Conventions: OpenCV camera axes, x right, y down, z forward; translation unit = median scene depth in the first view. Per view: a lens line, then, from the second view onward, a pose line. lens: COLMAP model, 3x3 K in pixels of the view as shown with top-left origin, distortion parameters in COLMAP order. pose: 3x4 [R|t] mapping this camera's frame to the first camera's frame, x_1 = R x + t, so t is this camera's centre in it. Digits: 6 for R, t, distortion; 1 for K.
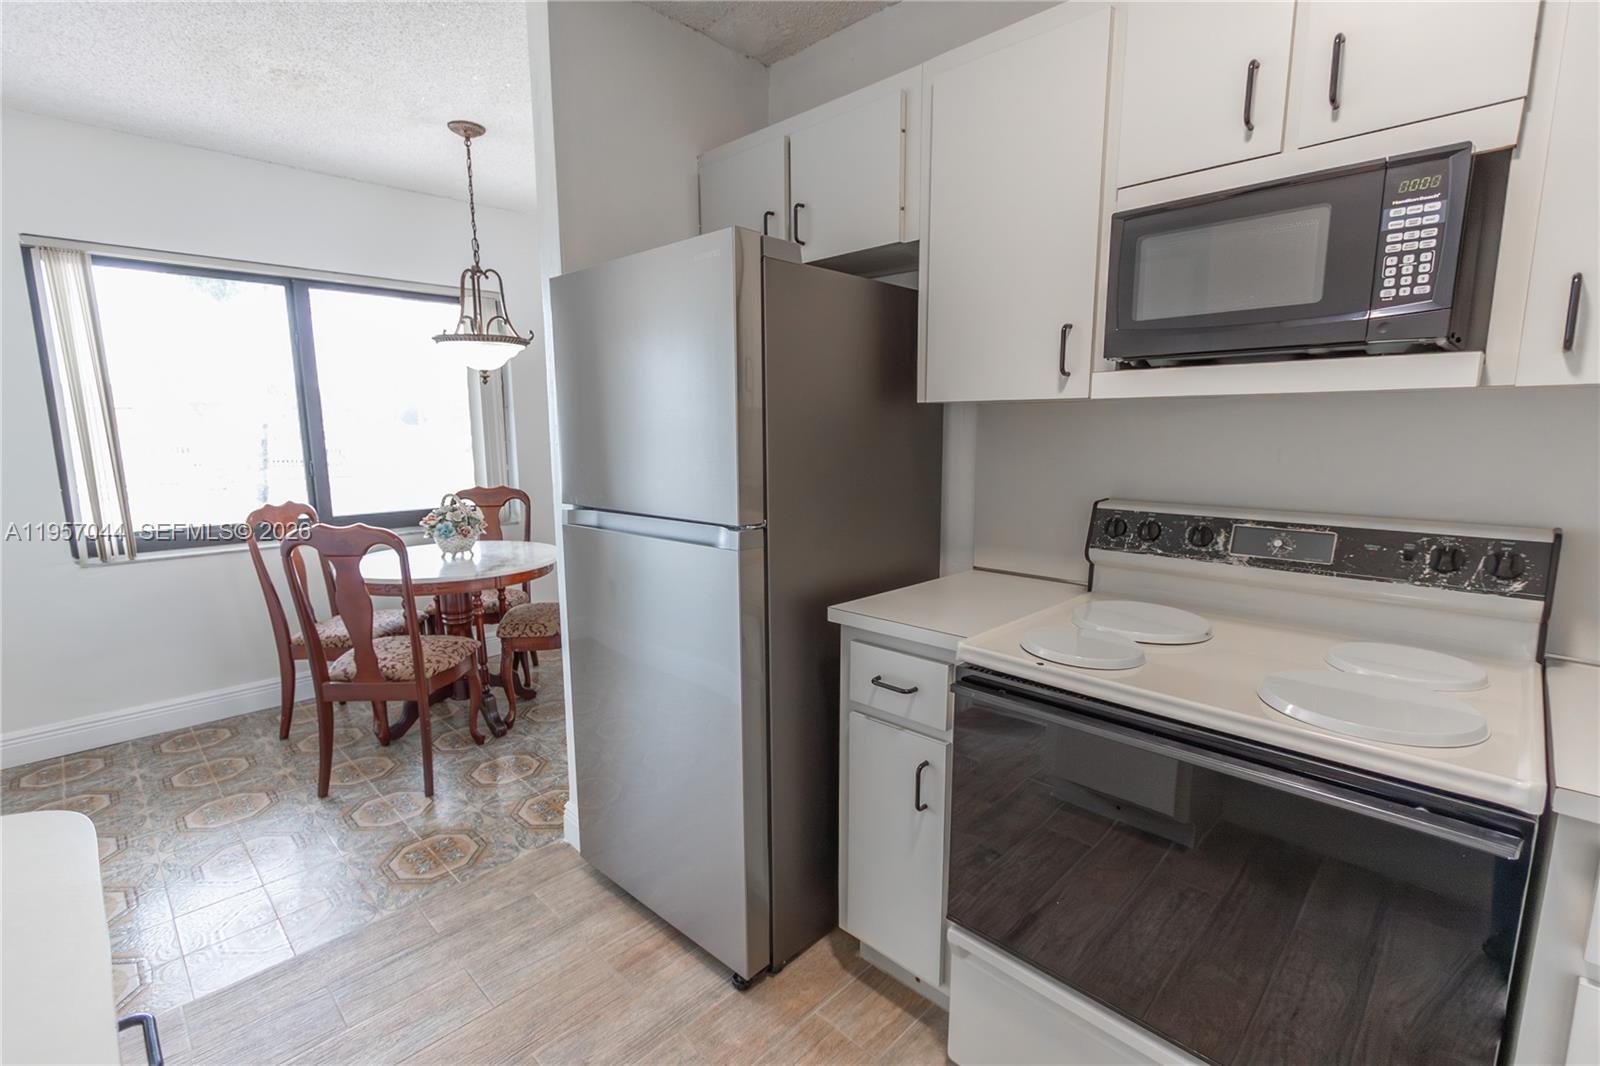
lens RADIAL K [[729.7, 0, 793.9], [0, 729.7, 537.3], [0, 0, 1]] dist [0.001700, -0.000949]
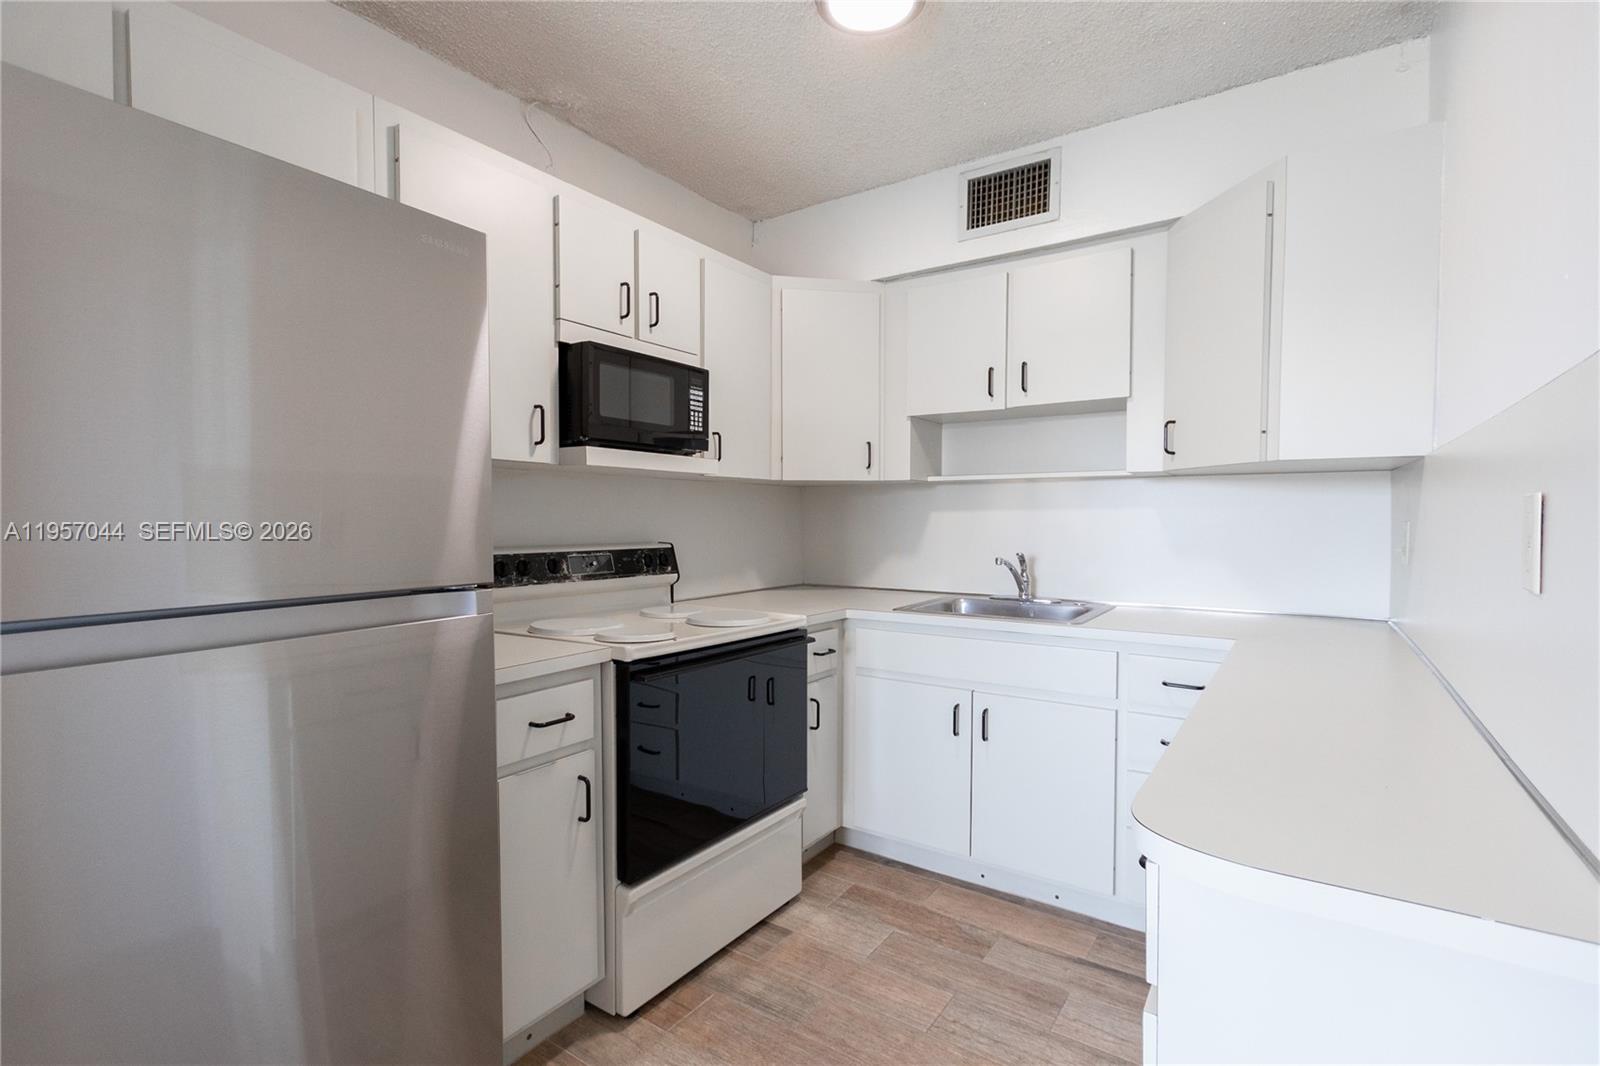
lens RADIAL K [[729.7, 0, 793.9], [0, 729.7, 537.3], [0, 0, 1]] dist [0.001700, -0.000949]
pose [[-0.166943, -0.020809, 0.985747, -0.989231], [0.149639, 0.987661, 0.046192, -0.056826], [-0.974545, 0.155217, -0.161769, 0.826690]]
